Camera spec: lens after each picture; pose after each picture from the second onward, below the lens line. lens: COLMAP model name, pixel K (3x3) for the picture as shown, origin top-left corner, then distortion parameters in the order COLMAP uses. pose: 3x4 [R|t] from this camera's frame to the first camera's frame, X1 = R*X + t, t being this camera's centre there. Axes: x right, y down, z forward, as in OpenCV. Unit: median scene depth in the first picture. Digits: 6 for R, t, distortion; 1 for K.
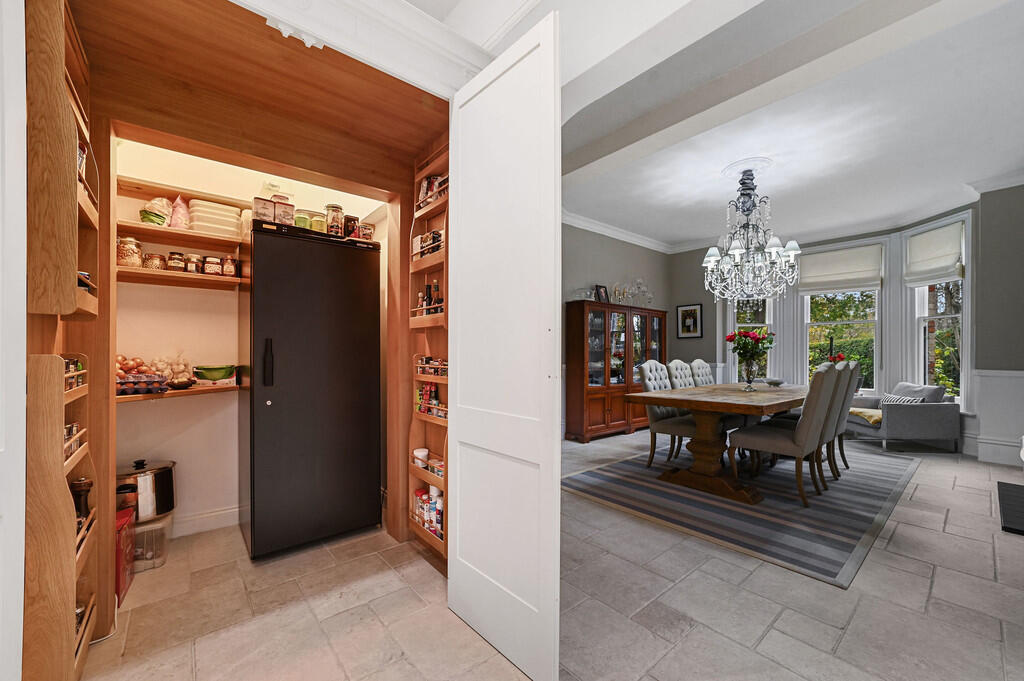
lens RADIAL K [[398.2, 0, 525.6], [0, 398.2, 354.0], [0, 0, 1]] dist [-0.017711, 0.001563]
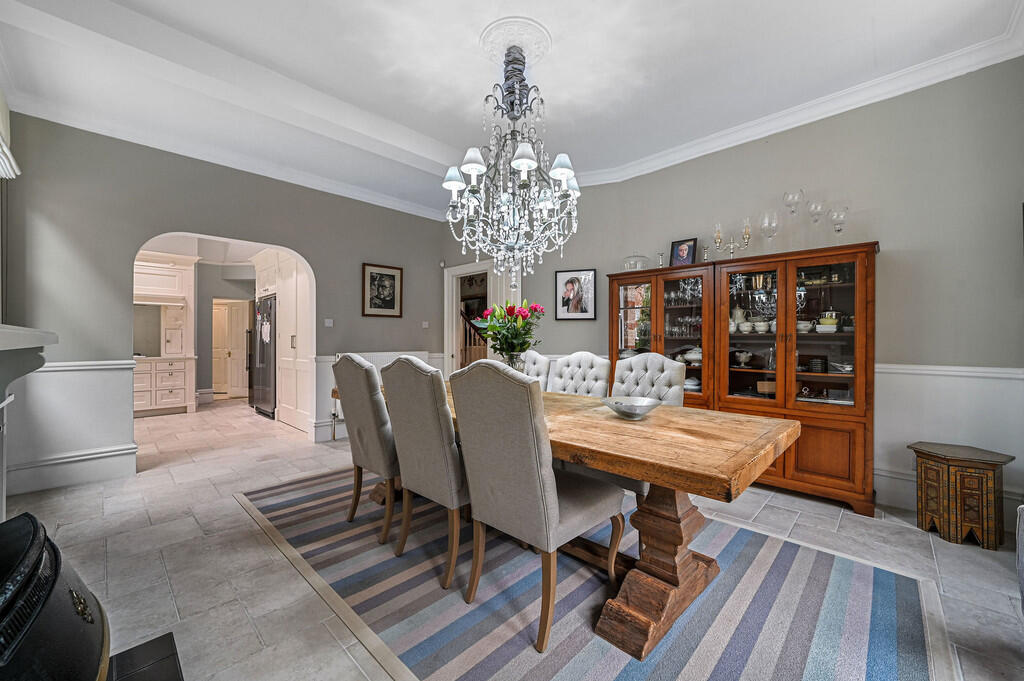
lens RADIAL K [[398.2, 0, 513.5], [0, 398.2, 339.6], [0, 0, 1]] dist [-0.017711, 0.001563]
pose [[0.096935, -0.007776, -0.995260, 1.630159], [0.009652, 0.999930, -0.006873, -0.004528], [0.995244, -0.008940, 0.097003, 1.280692]]
